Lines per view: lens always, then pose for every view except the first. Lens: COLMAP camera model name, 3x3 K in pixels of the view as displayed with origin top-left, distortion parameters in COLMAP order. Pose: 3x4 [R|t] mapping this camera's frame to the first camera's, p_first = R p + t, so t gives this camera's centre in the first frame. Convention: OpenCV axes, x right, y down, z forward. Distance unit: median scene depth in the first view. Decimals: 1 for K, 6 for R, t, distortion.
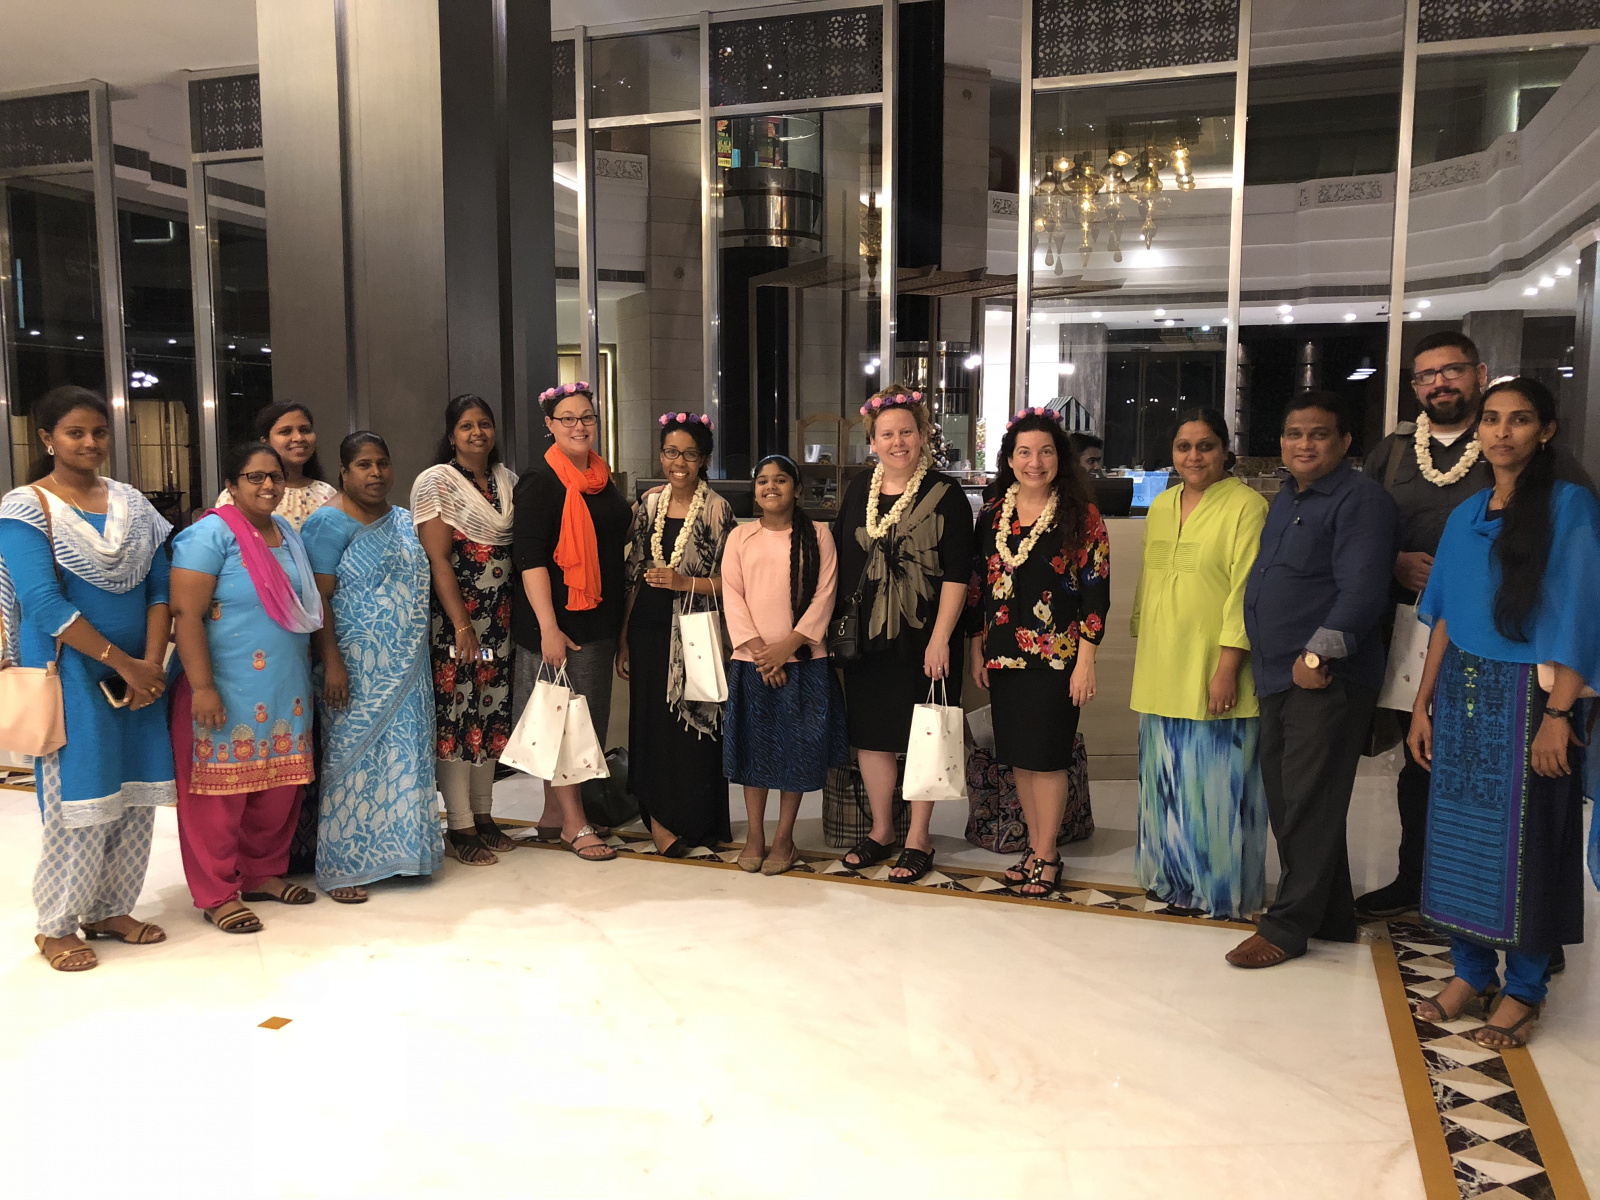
lens RADIAL K [[1305.4, 0, 788.9], [0, 1305.4, 592.7], [0, 0, 1]] dist [0.020314, -0.013259]
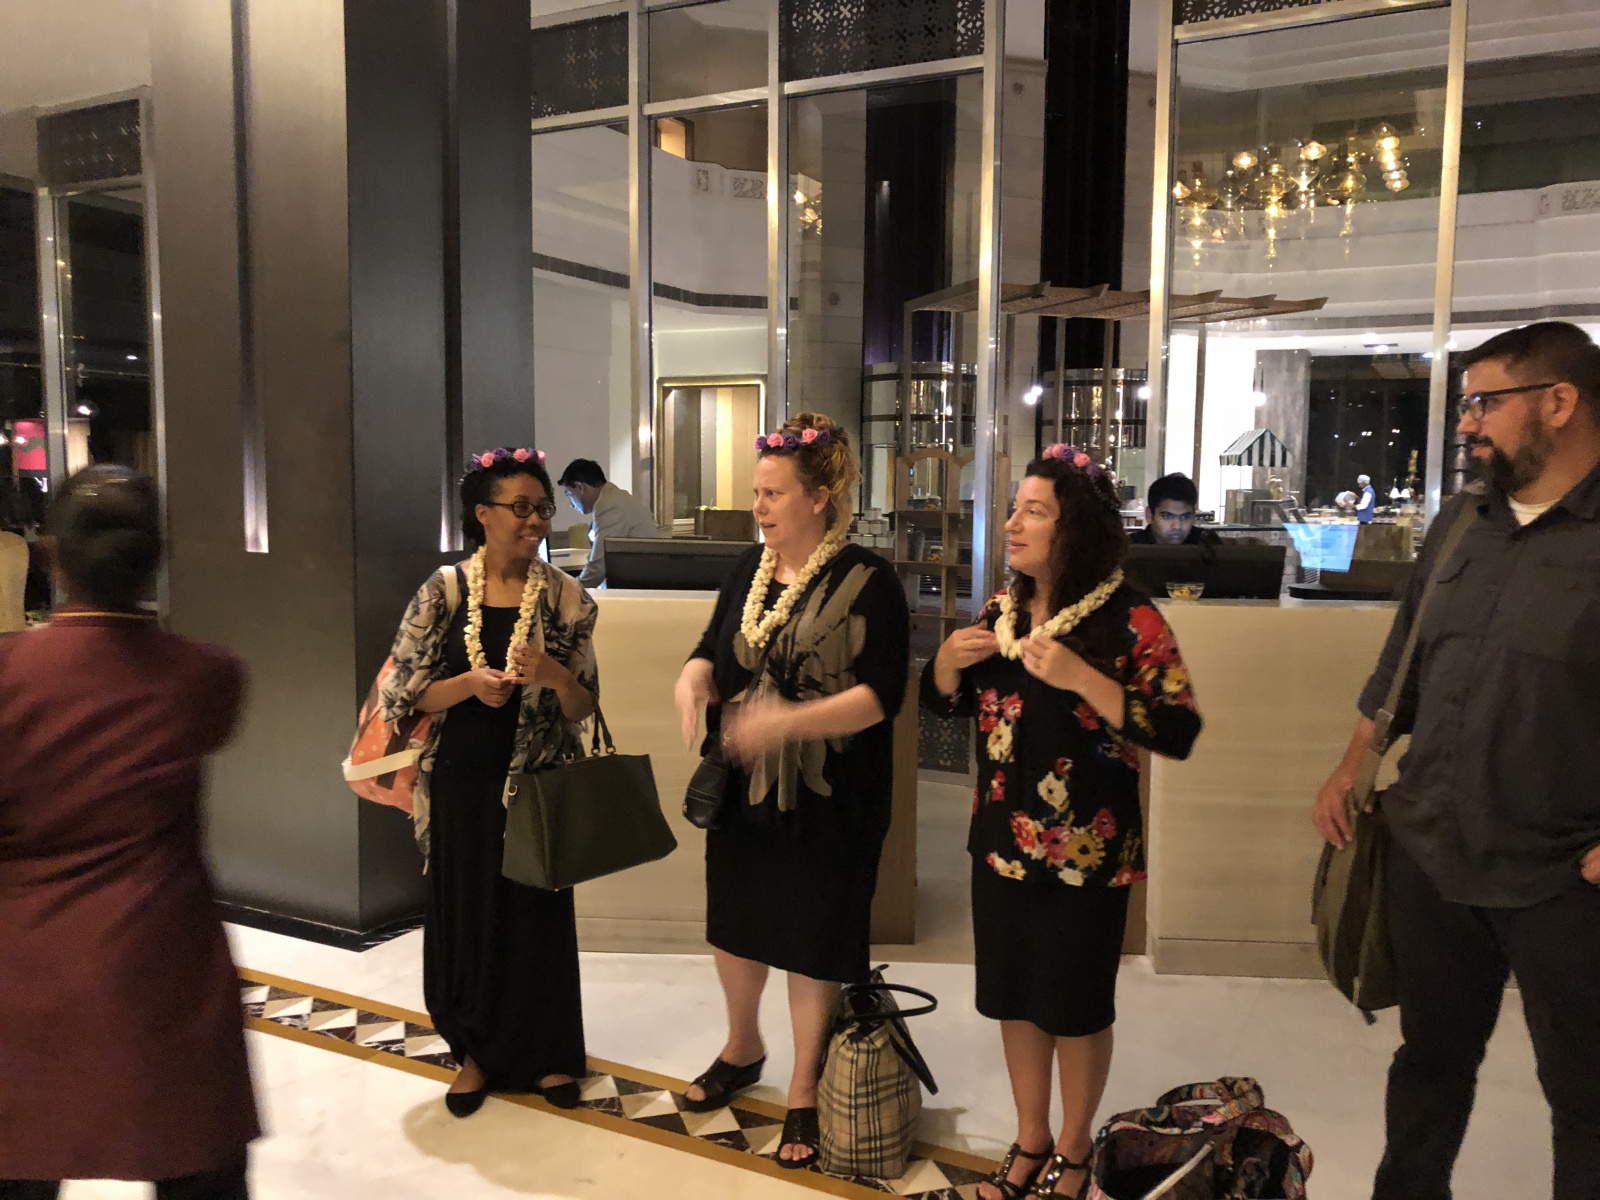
lens RADIAL K [[1305.4, 0, 802.5], [0, 1305.4, 588.5], [0, 0, 1]] dist [0.020314, -0.013259]
pose [[0.990165, 0.020294, -0.138428, 0.052201], [-0.023906, 0.999414, -0.024481, -0.020120], [0.137850, 0.027549, 0.990070, 0.125247]]
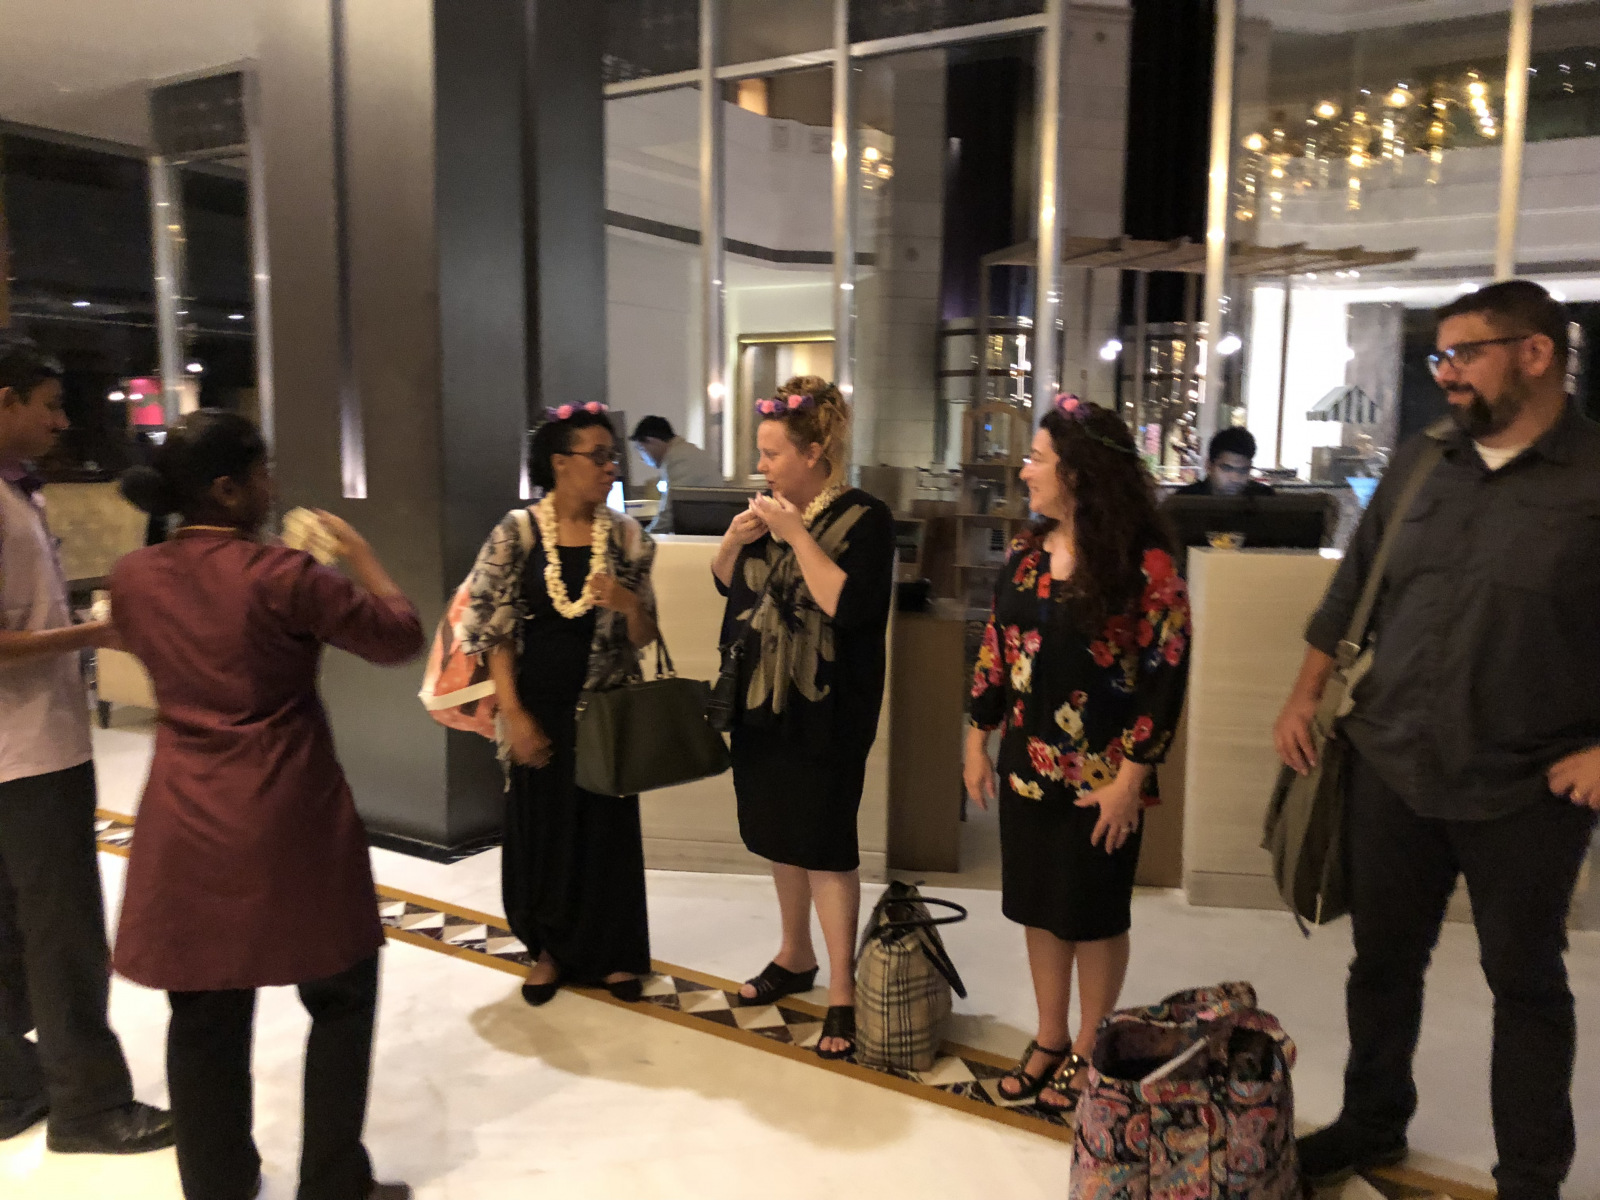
lens RADIAL K [[1305.4, 0, 784.9], [0, 1305.4, 581.0], [0, 0, 1]] dist [0.020314, -0.013259]
pose [[0.976910, 0.033911, -0.210941, 0.062369], [-0.033586, 0.999423, 0.005126, -0.016921], [0.210993, 0.002077, 0.977485, 0.106381]]
